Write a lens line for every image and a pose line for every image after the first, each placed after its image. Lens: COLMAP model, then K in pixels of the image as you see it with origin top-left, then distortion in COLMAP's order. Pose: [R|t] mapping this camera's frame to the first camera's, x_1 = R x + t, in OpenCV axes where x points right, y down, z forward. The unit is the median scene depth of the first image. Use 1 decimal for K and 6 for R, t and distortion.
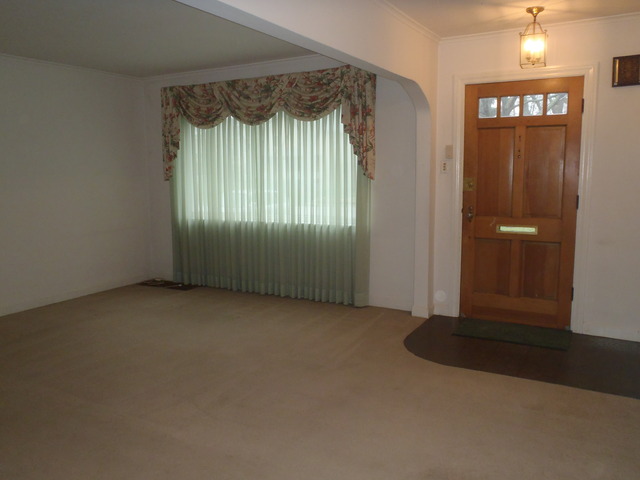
lens RADIAL K [[531.4, 0, 320.0], [0, 531.4, 240.0], [0, 0, 1]] dist [-0.007290, -0.007039]
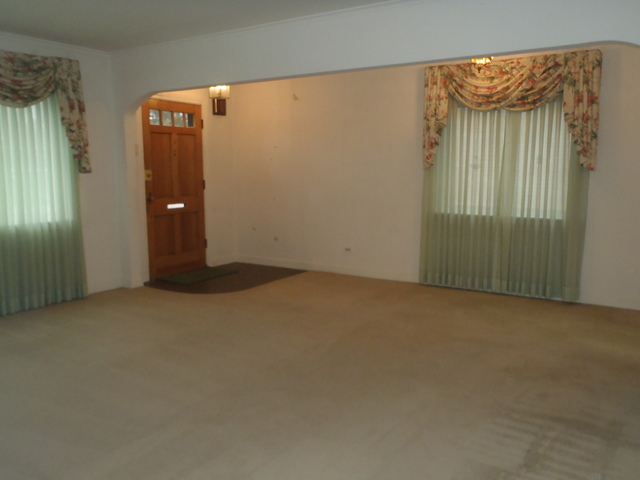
lens RADIAL K [[531.4, 0, 320.0], [0, 531.4, 240.0], [0, 0, 1]] dist [-0.007290, -0.007039]
pose [[0.054723, -0.134035, 0.989464, -0.980302], [0.133862, 0.982989, 0.125755, -0.055525], [-0.989488, 0.125570, 0.071734, 0.508057]]
